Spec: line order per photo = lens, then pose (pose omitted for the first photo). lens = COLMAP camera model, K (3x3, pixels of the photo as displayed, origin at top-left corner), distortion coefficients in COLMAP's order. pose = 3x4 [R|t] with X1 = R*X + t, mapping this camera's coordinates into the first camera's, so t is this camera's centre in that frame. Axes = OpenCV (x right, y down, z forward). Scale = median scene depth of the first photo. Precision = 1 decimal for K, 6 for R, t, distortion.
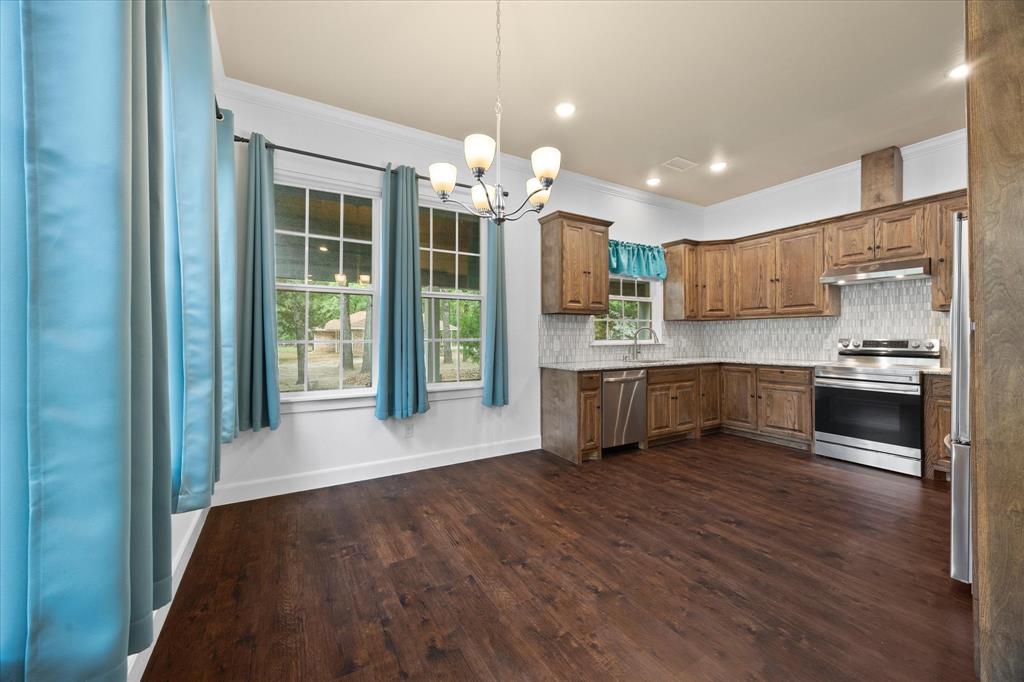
lens RADIAL K [[388.0, 0, 511.8], [0, 388.0, 334.2], [0, 0, 1]] dist [-0.002457, 0.000123]
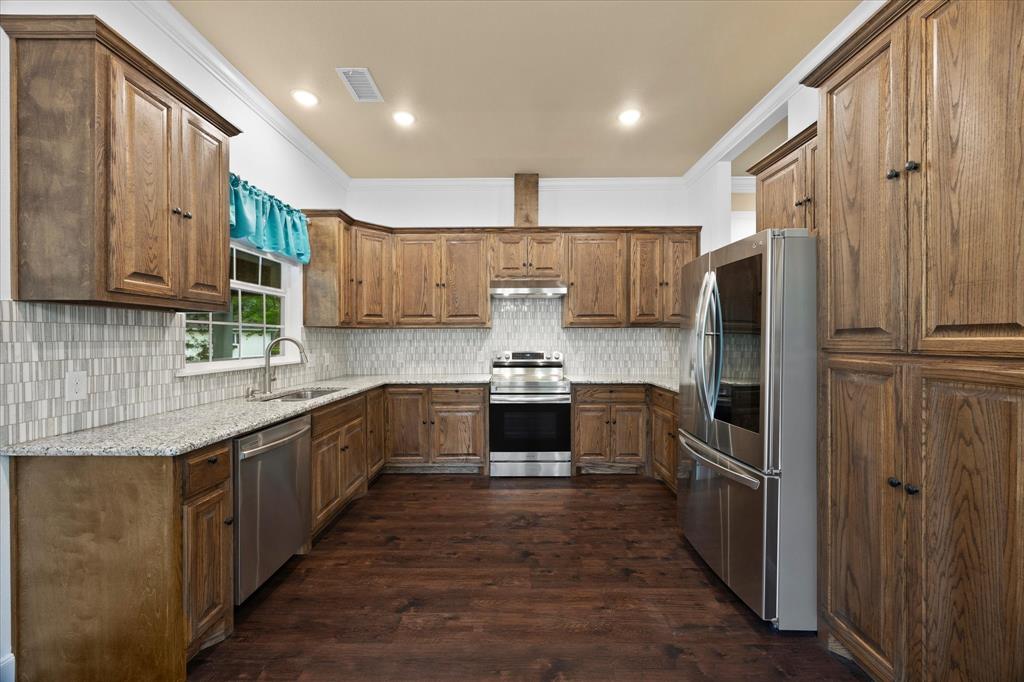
lens RADIAL K [[388.0, 0, 509.9], [0, 388.0, 342.2], [0, 0, 1]] dist [-0.002457, 0.000123]
pose [[0.516035, -0.004991, 0.856553, 0.010477], [-0.004310, 0.999955, 0.008423, -0.020787], [-0.856557, -0.008038, 0.515990, 0.468395]]
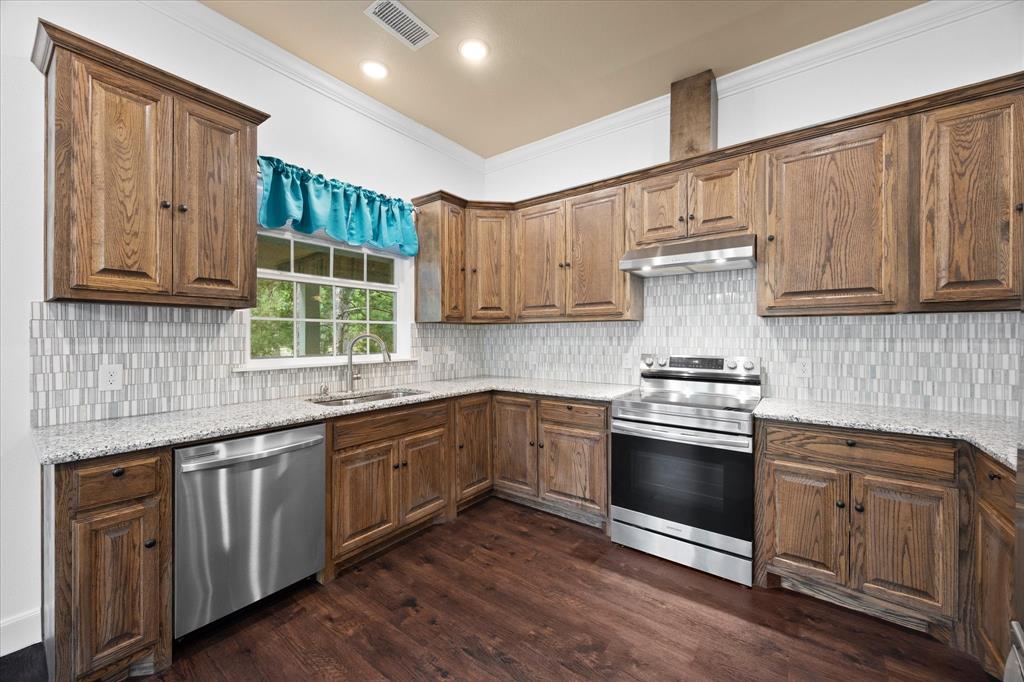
lens RADIAL K [[388.0, 0, 509.8], [0, 388.0, 336.3], [0, 0, 1]] dist [-0.002457, 0.000123]
pose [[0.923675, 0.003447, 0.383162, 0.381490], [-0.005510, 0.999976, 0.004285, -0.021963], [-0.383137, -0.006069, 0.923671, 0.474626]]
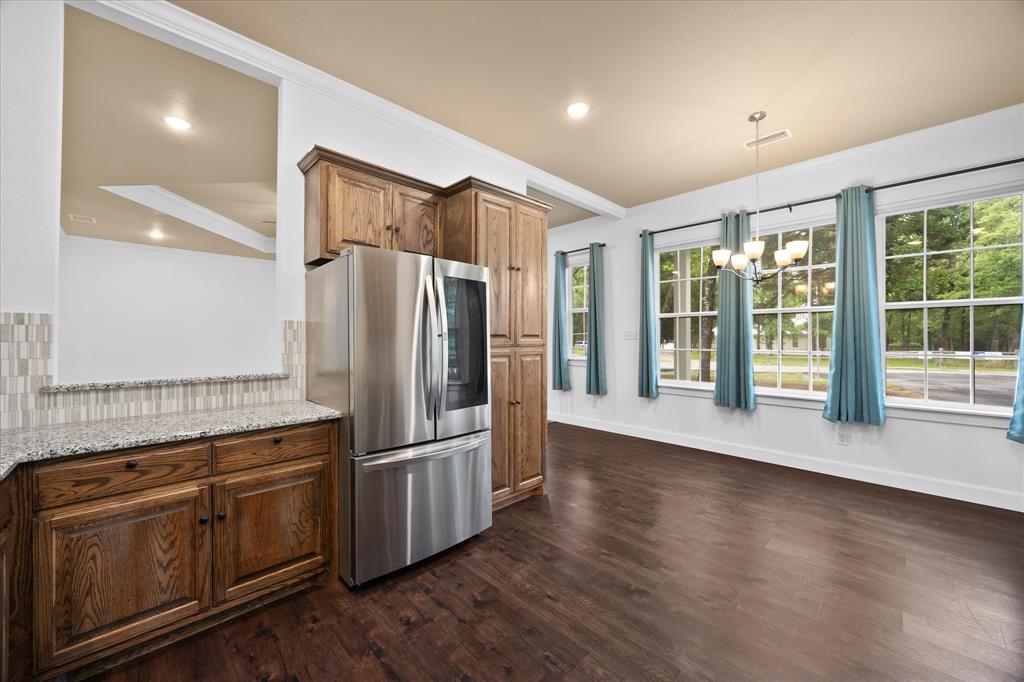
lens RADIAL K [[388.0, 0, 511.3], [0, 388.0, 338.1], [0, 0, 1]] dist [-0.002457, 0.000123]
pose [[-0.971075, 0.002933, -0.238758, 0.626428], [0.006435, 0.999883, -0.013889, -0.014944], [0.238689, -0.015024, -0.970980, 1.072734]]
